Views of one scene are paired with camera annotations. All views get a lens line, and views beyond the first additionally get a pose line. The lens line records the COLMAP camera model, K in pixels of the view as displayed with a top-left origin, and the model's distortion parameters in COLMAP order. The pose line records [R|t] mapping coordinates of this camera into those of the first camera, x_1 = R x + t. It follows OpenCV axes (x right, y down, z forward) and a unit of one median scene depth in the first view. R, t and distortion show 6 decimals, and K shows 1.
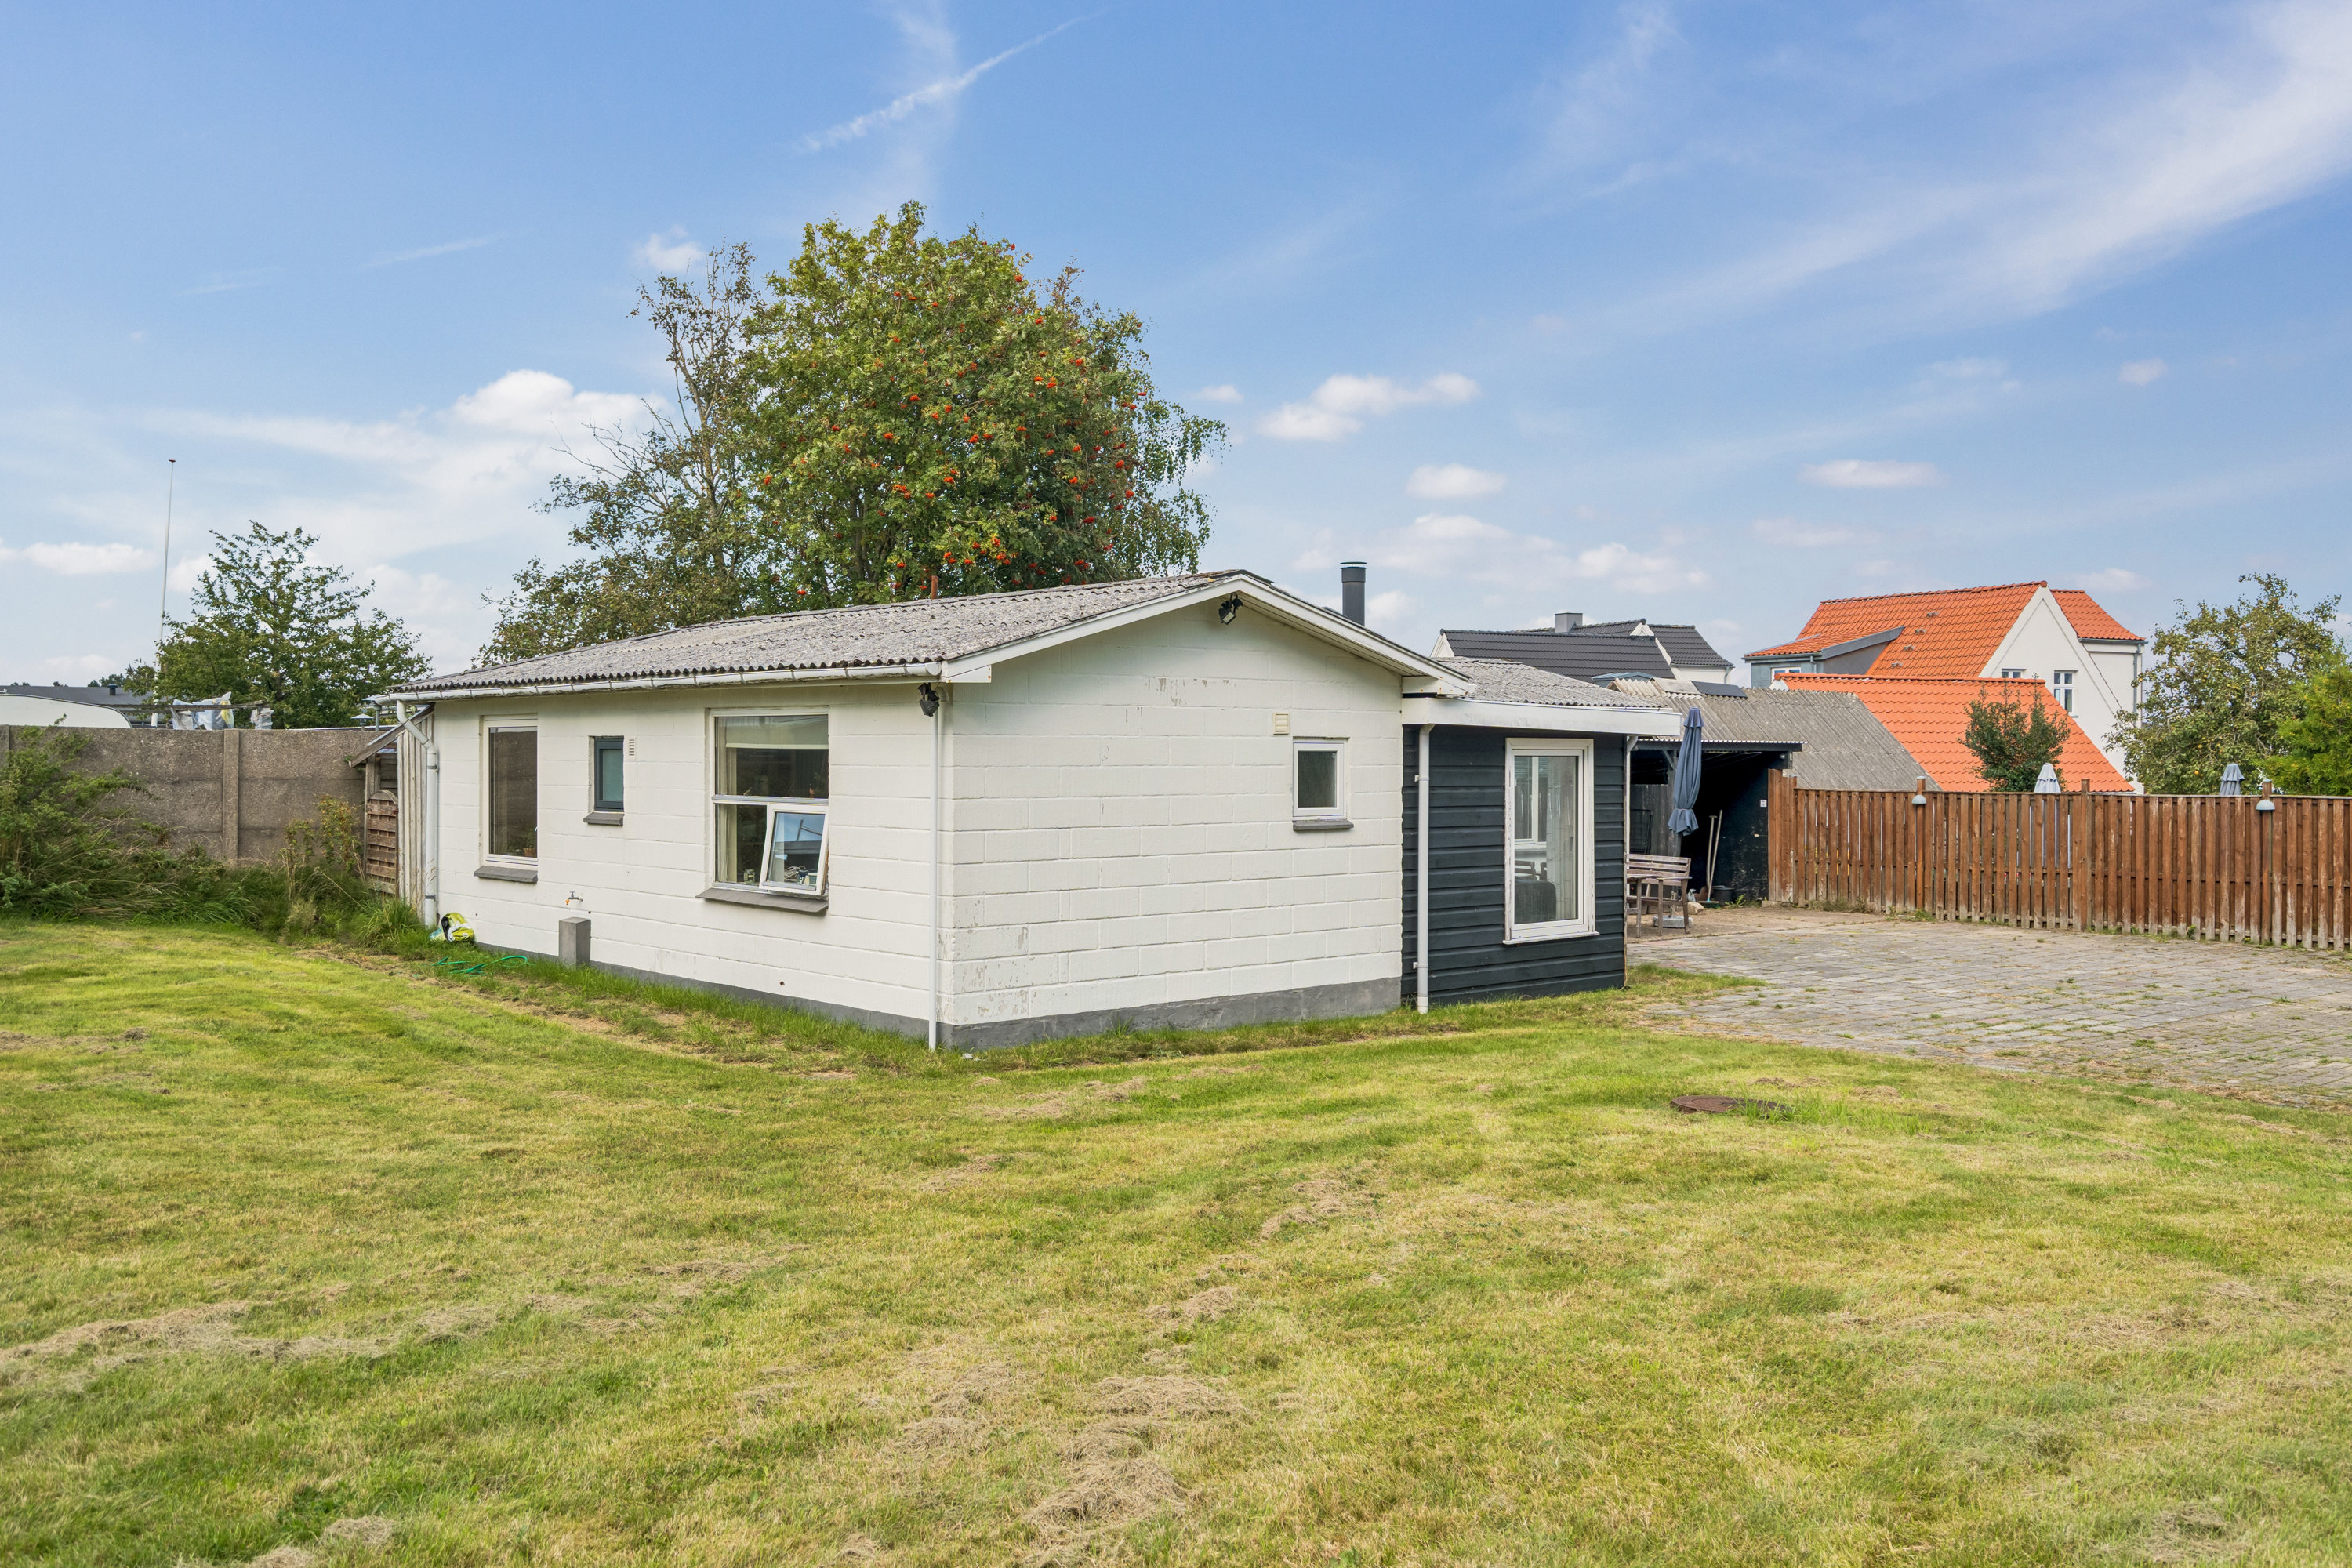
lens RADIAL K [[1965.1, 0, 1165.6], [0, 1965.1, 762.9], [0, 0, 1]] dist [0.004845, -0.010499]
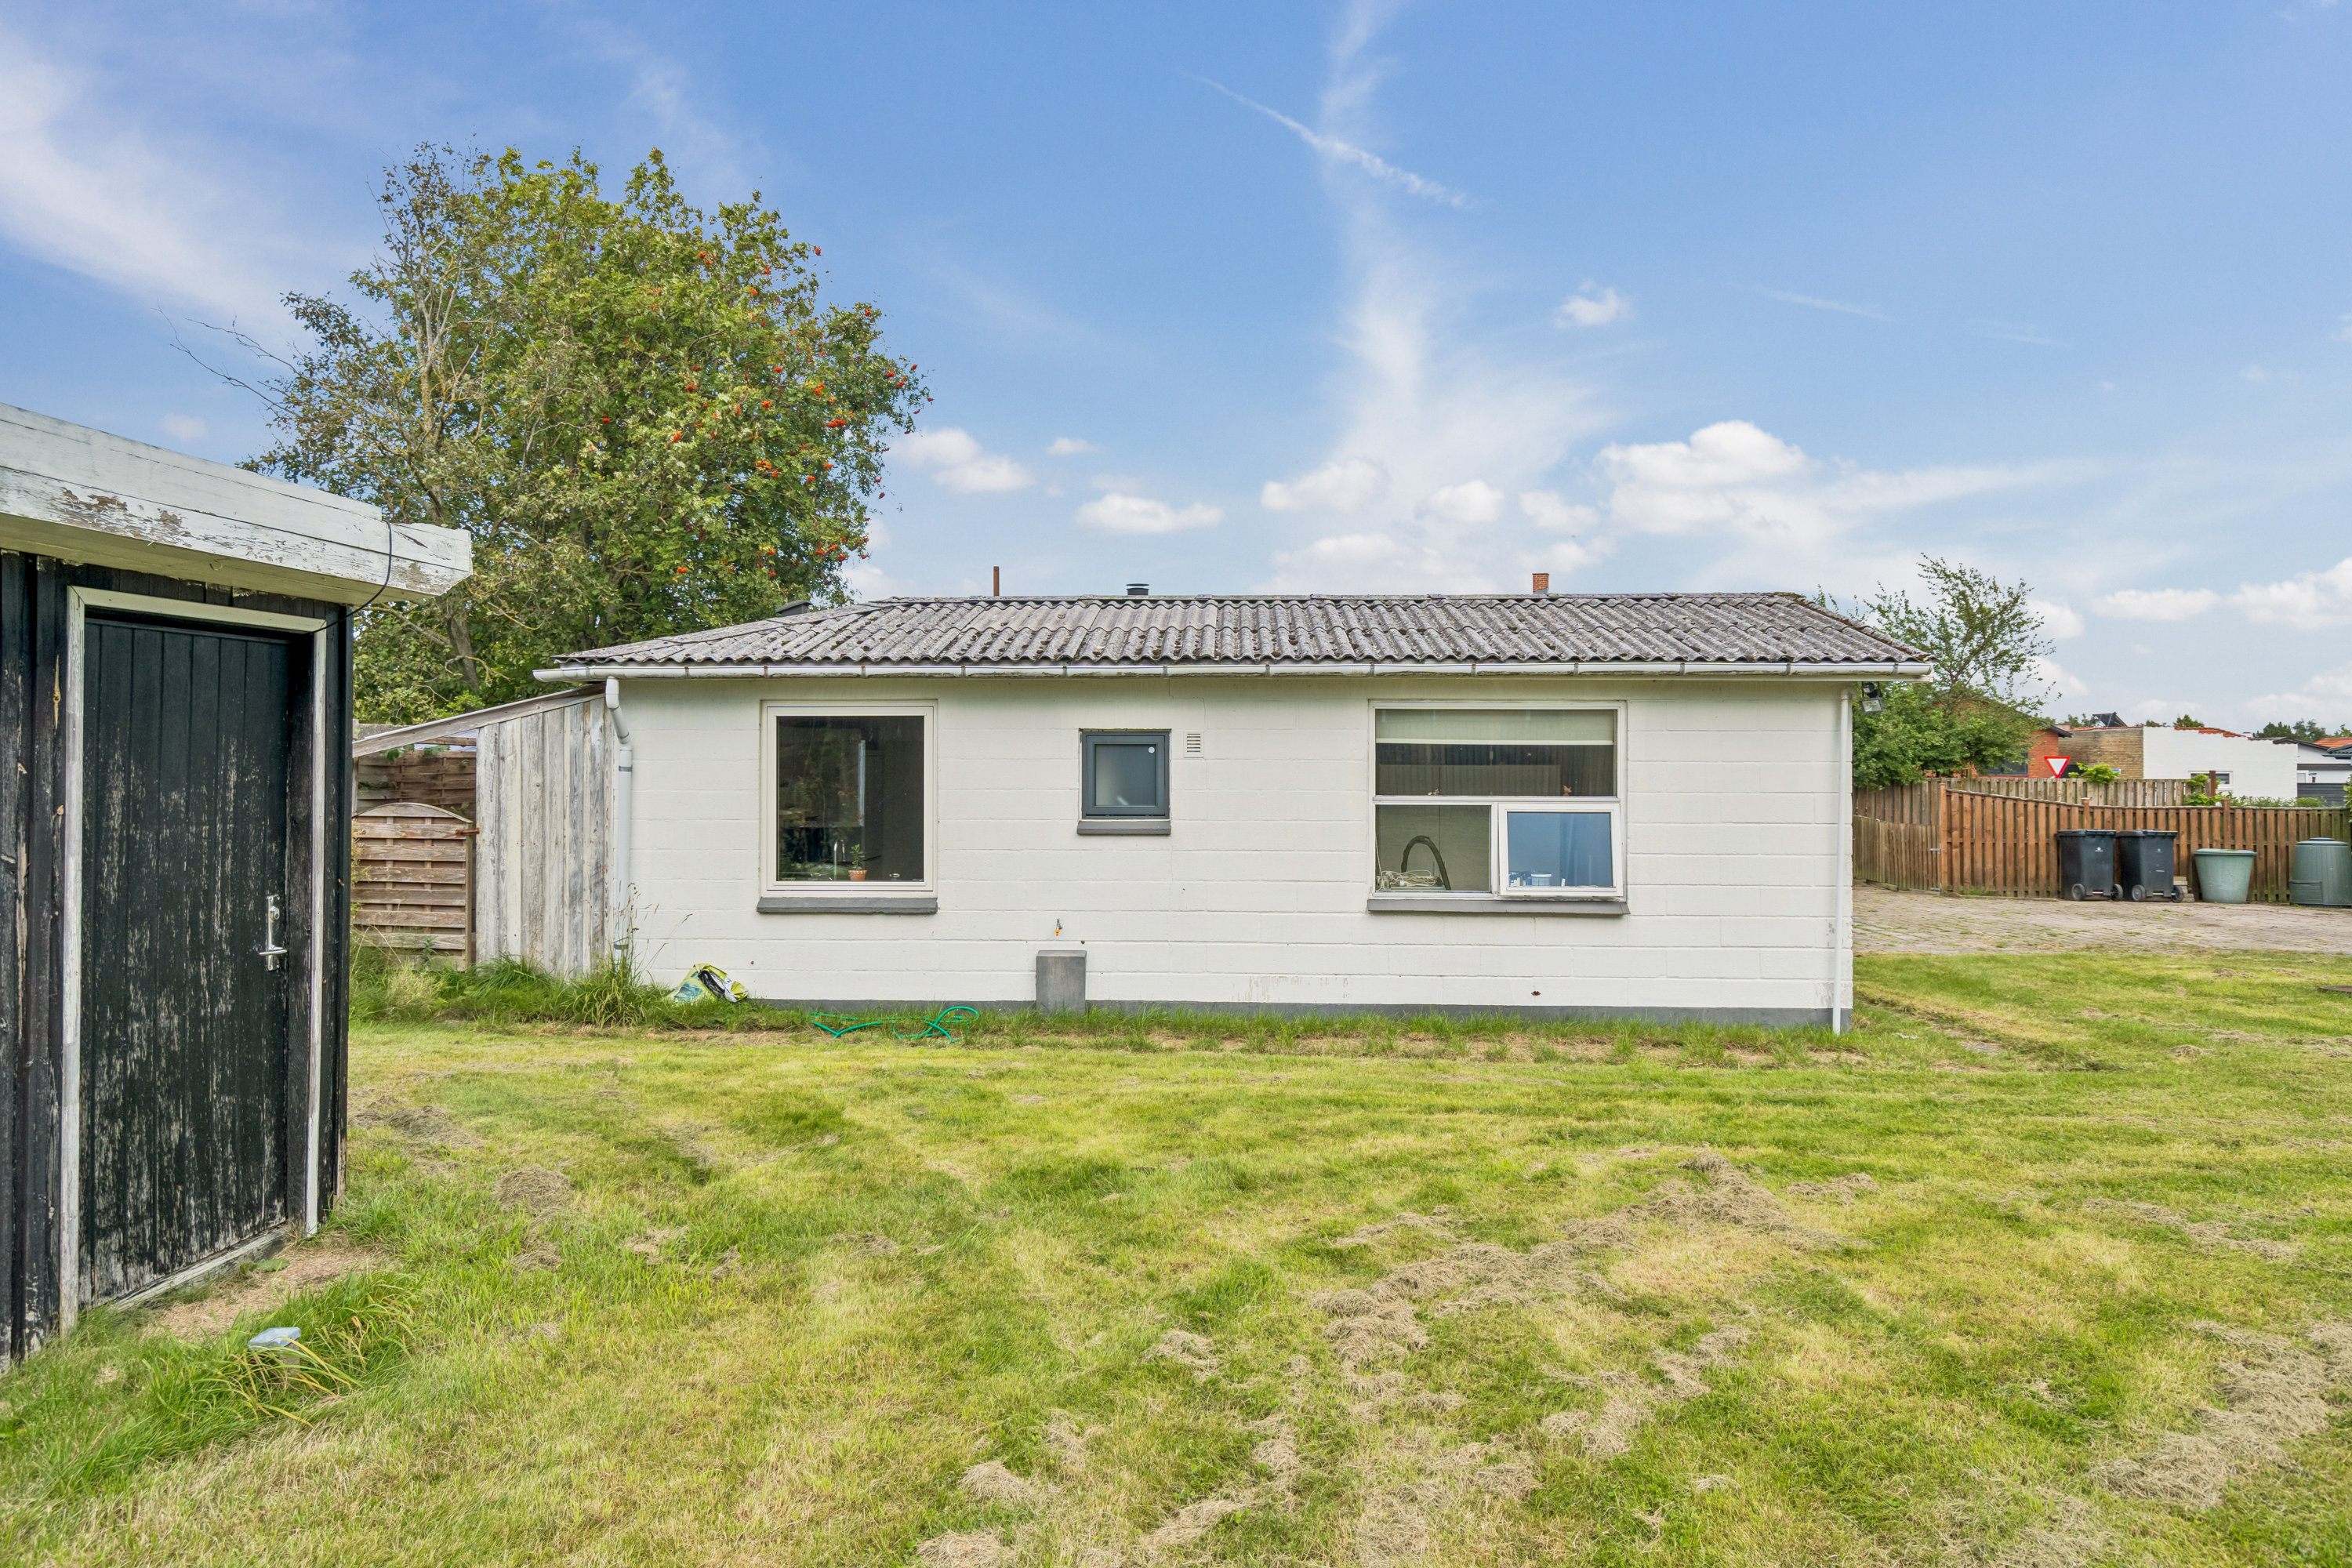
lens RADIAL K [[1458.6, 0, 1191.8], [0, 1458.6, 734.2], [0, 0, 1]] dist [-0.002651, -0.003315]
pose [[0.708914, 0.008288, 0.705246, -0.714284], [0.004831, 0.999850, -0.016605, -0.001129], [-0.705279, 0.015179, 0.708768, 0.544929]]
